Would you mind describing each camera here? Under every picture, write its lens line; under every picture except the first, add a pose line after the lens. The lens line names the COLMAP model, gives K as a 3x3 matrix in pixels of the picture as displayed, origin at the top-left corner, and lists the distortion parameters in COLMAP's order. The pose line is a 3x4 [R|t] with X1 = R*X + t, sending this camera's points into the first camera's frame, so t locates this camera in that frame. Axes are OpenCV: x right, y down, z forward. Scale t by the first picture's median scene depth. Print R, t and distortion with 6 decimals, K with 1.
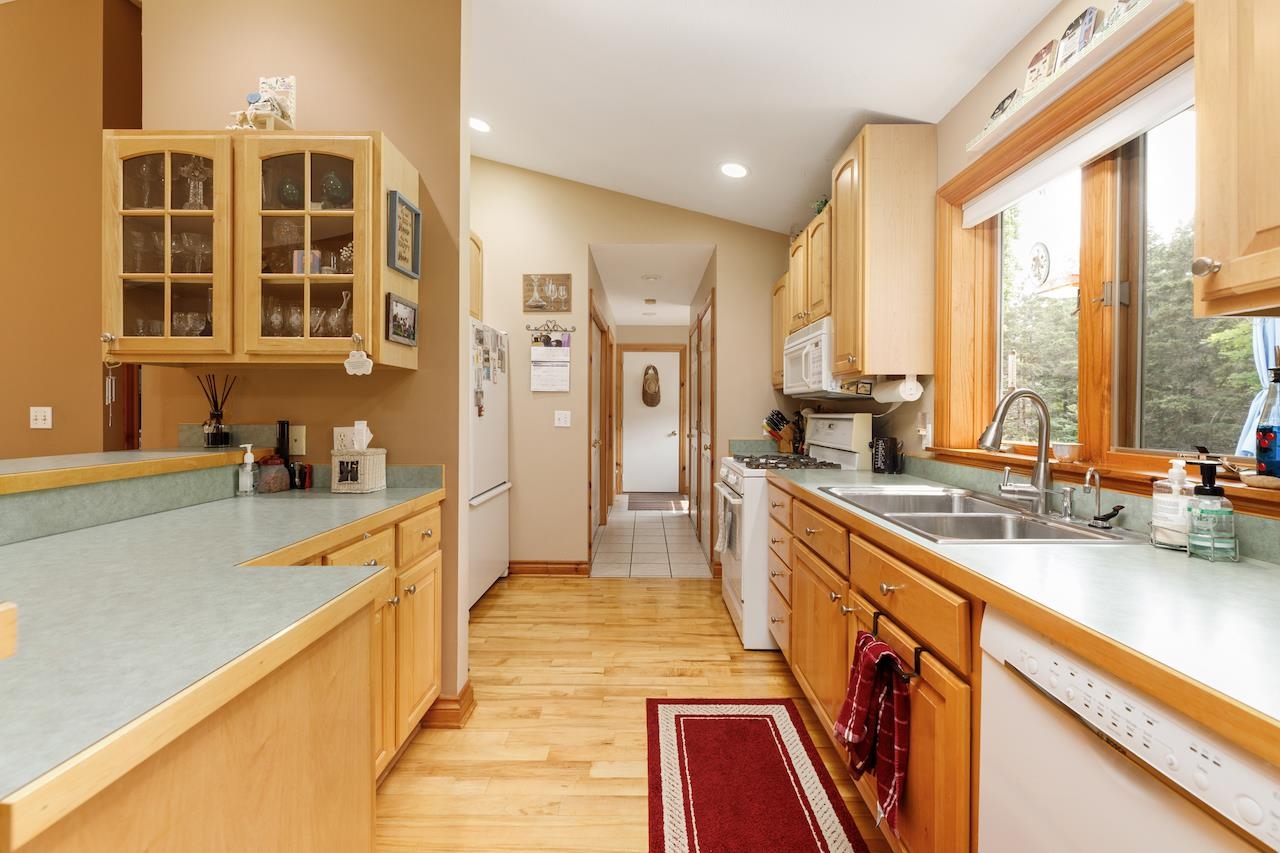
lens RADIAL K [[530.7, 0, 640.1], [0, 530.7, 411.0], [0, 0, 1]] dist [-0.001166, -0.000160]
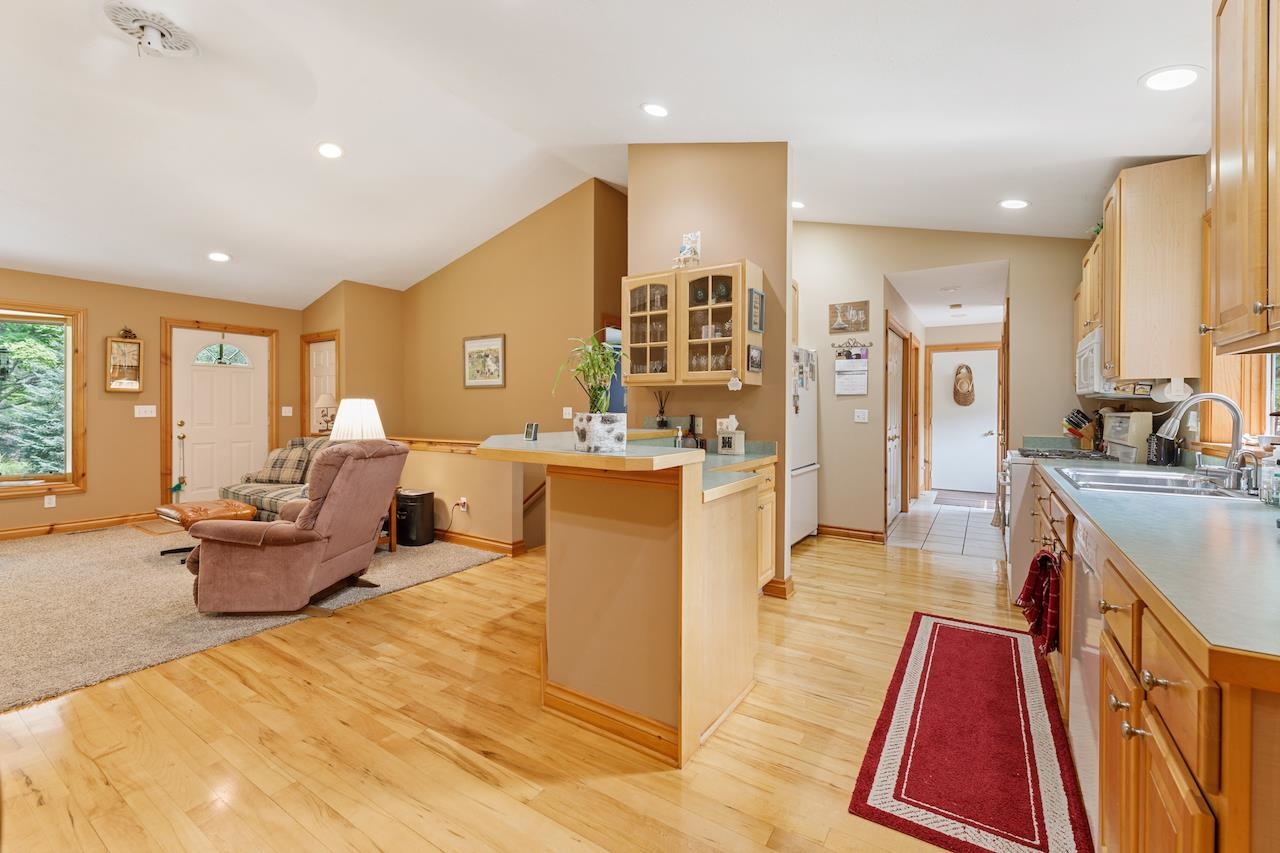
lens RADIAL K [[536.4, 0, 641.8], [0, 536.4, 410.5], [0, 0, 1]] dist [-0.000909, -0.000055]
pose [[0.844946, 0.001747, -0.534849, 0.143274], [-0.001433, 0.999998, 0.001003, 0.001606], [0.534850, -0.000081, 0.844947, -0.537412]]
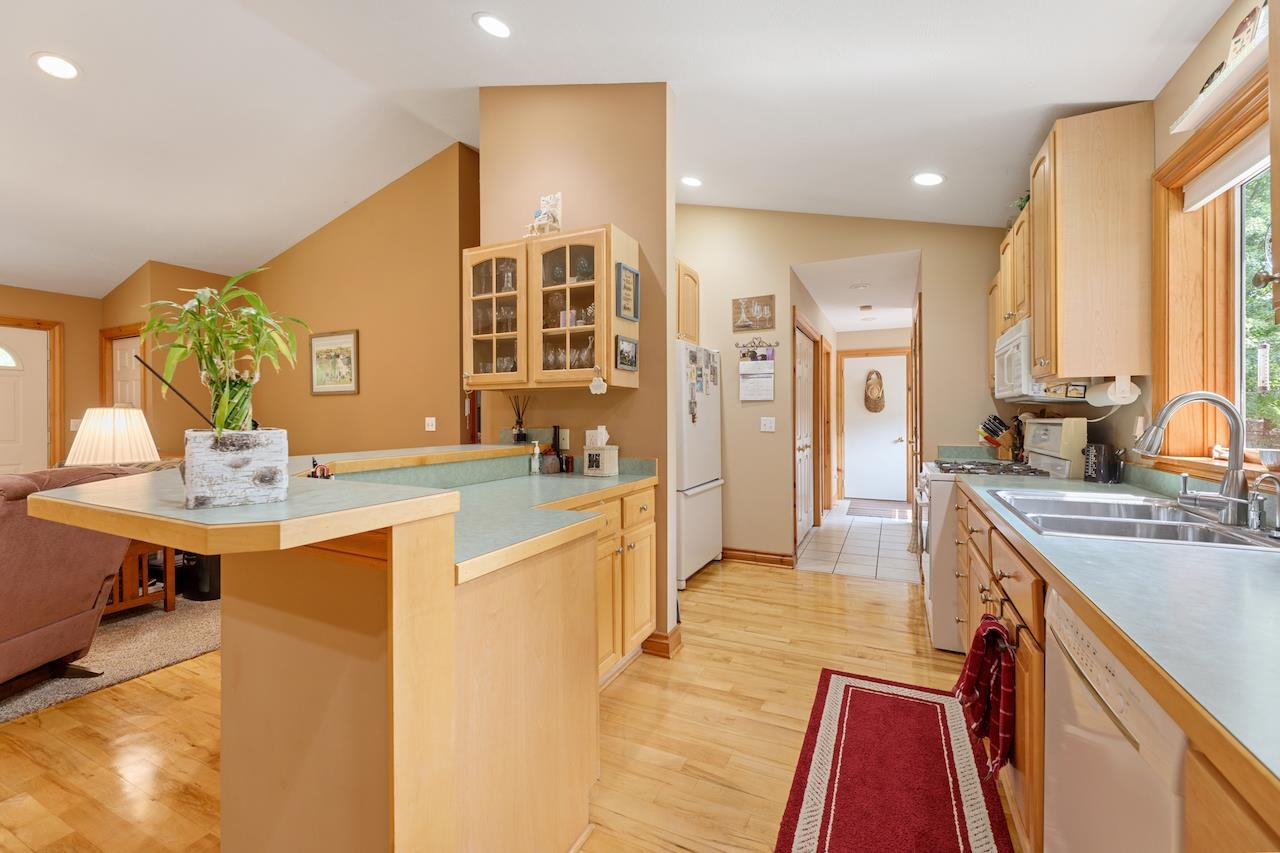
lens RADIAL K [[521.4, 0, 645.6], [0, 521.4, 415.9], [0, 0, 1]] dist [-0.000108, -0.000025]
pose [[0.906742, -0.008282, -0.421604, 0.127619], [0.006948, 0.999965, -0.004699, -0.000092], [0.421628, 0.001332, 0.906768, -0.162184]]
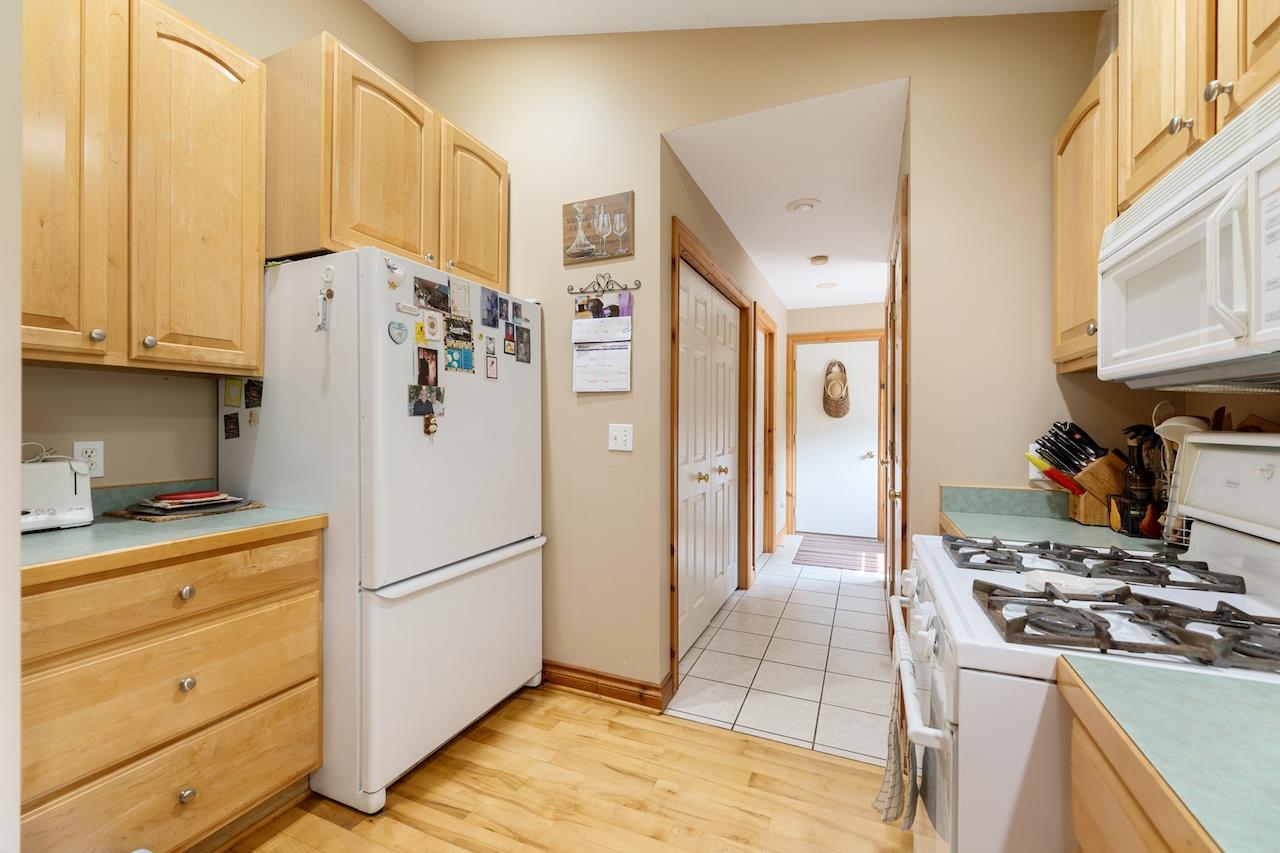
lens RADIAL K [[513.5, 0, 646.4], [0, 513.5, 420.3], [0, 0, 1]] dist [0.002266, 0.000084]
pose [[0.922197, -0.001433, -0.386719, 0.156977], [-0.000464, 0.999988, -0.004811, -0.001954], [0.386721, 0.004616, 0.922185, 0.726036]]
